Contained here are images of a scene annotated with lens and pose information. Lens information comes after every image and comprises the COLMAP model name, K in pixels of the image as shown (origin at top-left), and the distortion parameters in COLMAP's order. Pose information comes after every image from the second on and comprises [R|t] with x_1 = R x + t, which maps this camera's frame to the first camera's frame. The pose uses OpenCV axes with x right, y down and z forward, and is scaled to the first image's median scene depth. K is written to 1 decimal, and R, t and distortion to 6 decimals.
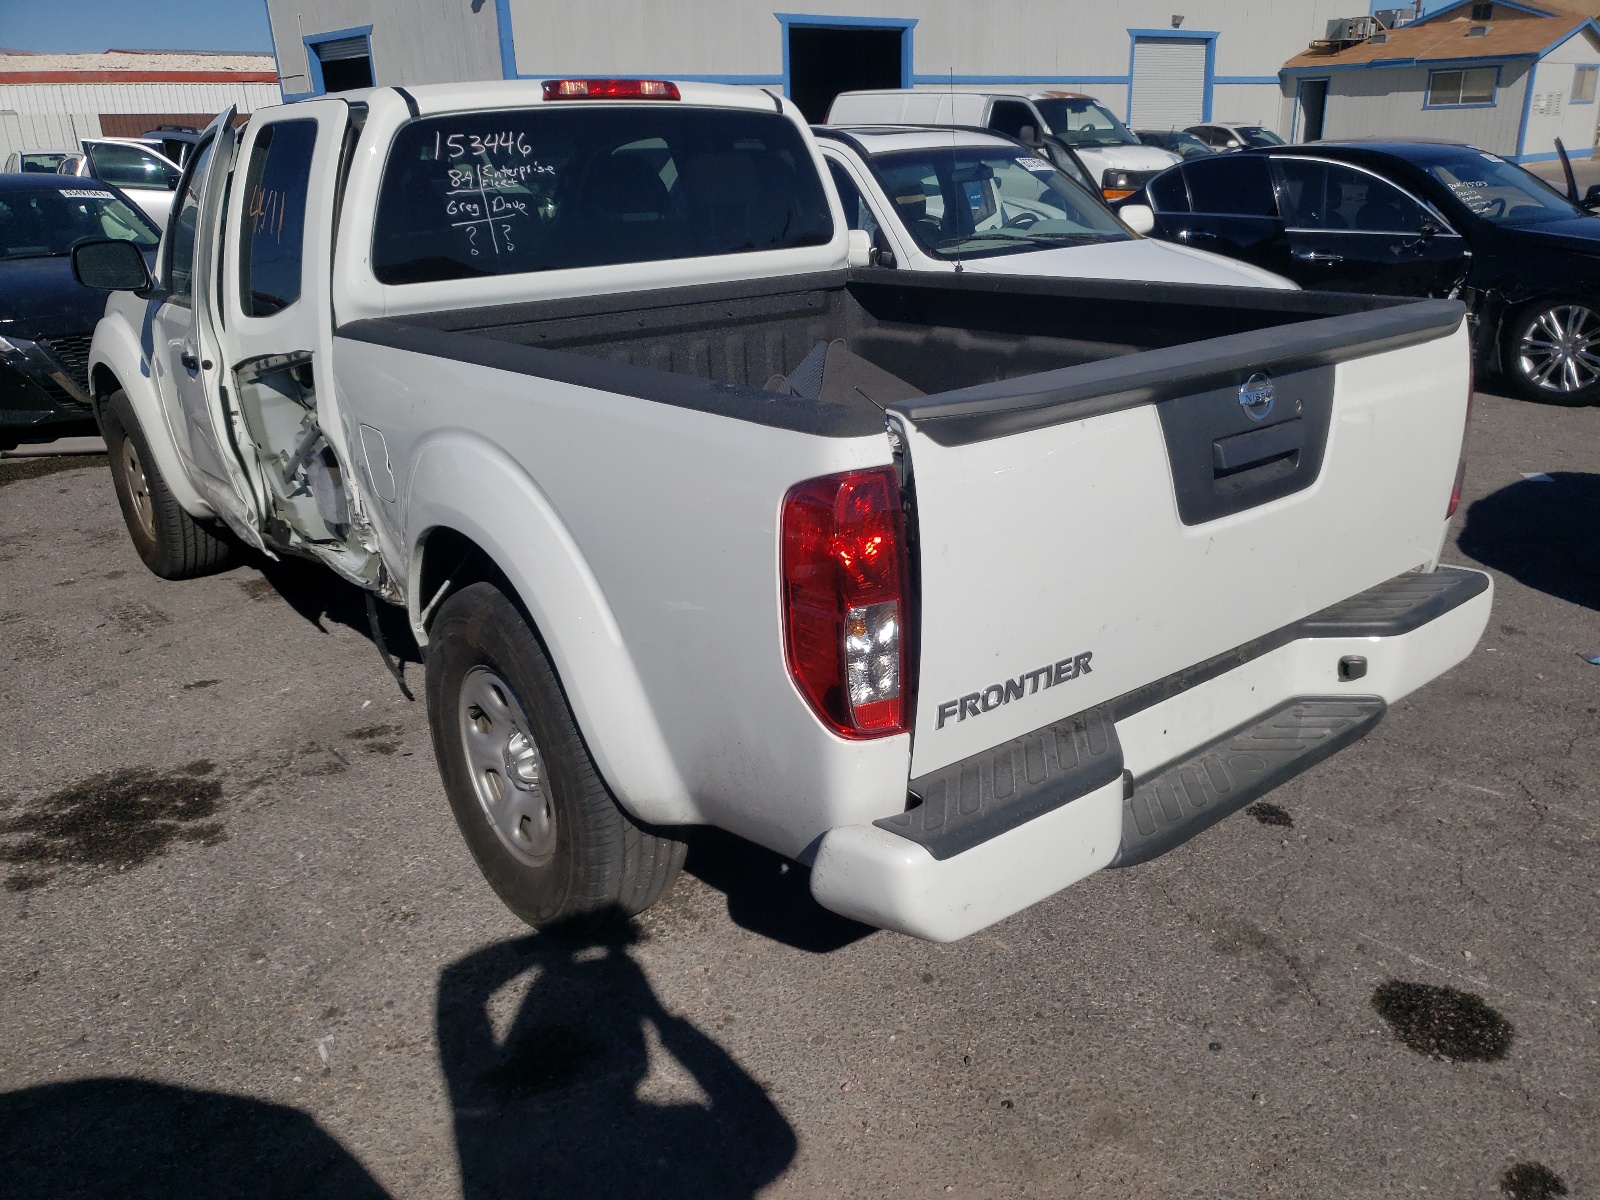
lens RADIAL K [[1236.9, 0, 803.2], [0, 1236.9, 603.8], [0, 0, 1]] dist [0.015768, -0.019866]
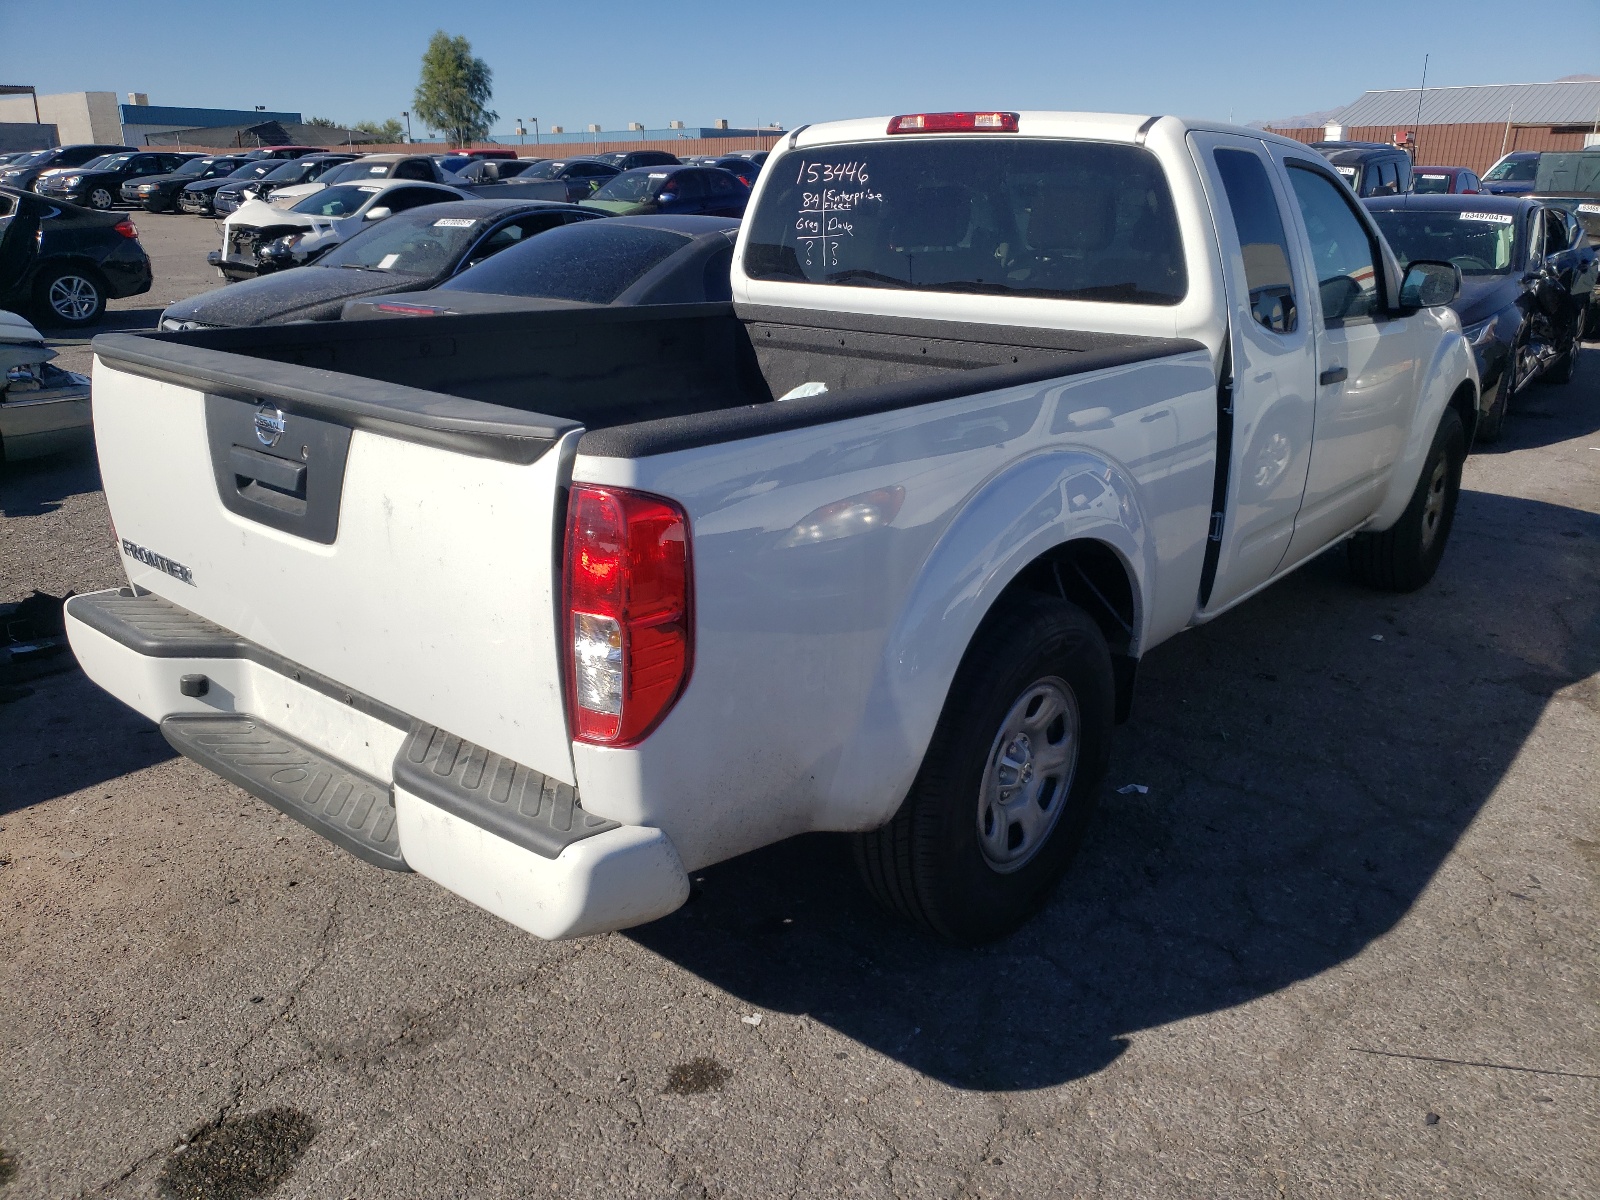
lens RADIAL K [[1236.9, 0, 802.2], [0, 1236.9, 601.2], [0, 0, 1]] dist [0.015768, -0.019866]
pose [[0.226474, 0.341344, -0.912246, 0.925333], [-0.352202, 0.901906, 0.250037, -0.283713], [0.908110, 0.264668, 0.324481, 0.691278]]
